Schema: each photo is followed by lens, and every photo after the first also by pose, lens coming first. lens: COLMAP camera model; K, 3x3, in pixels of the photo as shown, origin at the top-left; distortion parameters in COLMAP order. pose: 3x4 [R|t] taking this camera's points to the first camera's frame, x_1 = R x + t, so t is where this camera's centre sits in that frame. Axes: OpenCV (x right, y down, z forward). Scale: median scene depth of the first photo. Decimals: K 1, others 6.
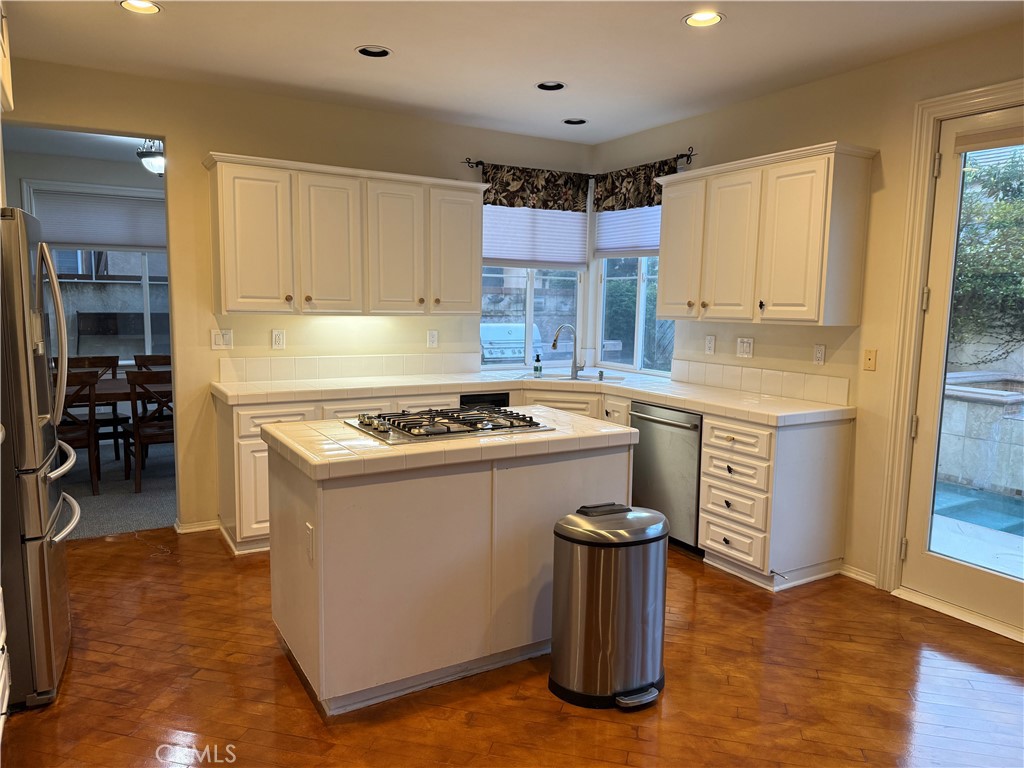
lens RADIAL K [[712.4, 0, 515.5], [0, 712.4, 388.4], [0, 0, 1]] dist [0.110621, -0.140734]
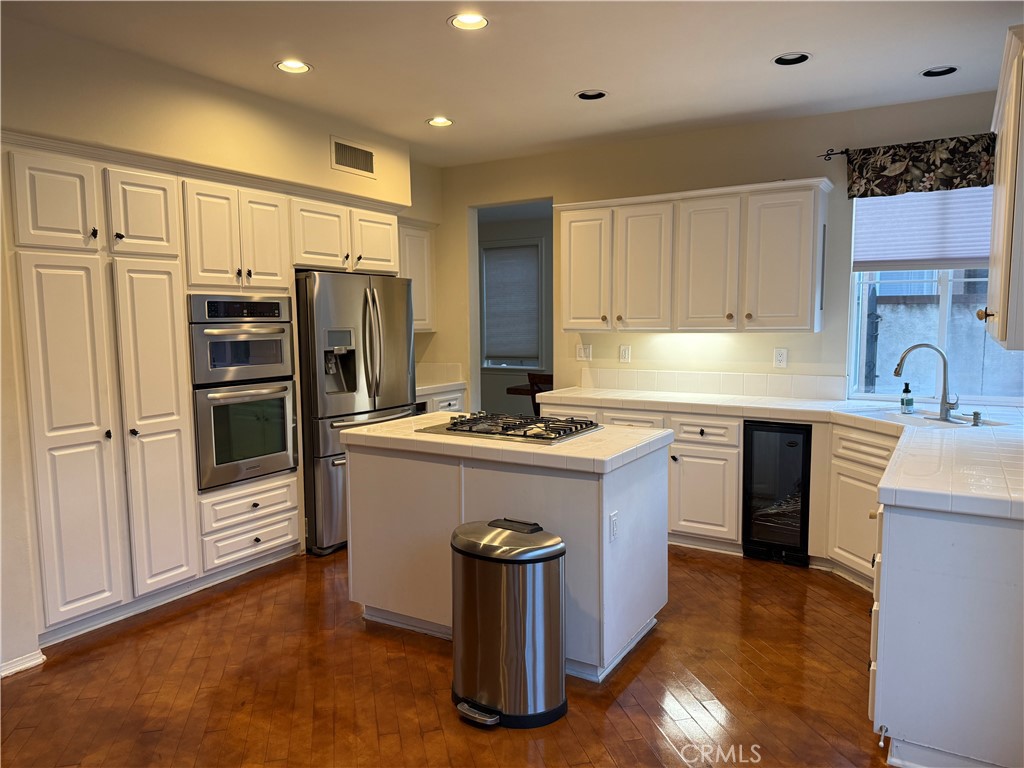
lens RADIAL K [[719.5, 0, 512.0], [0, 719.5, 384.0], [0, 0, 1]] dist [0.052014, -0.070829]
pose [[0.471426, 0.060538, -0.879826, 0.521021], [-0.092061, 0.995569, 0.019173, -0.023123], [0.877087, 0.071959, 0.474910, 0.270514]]
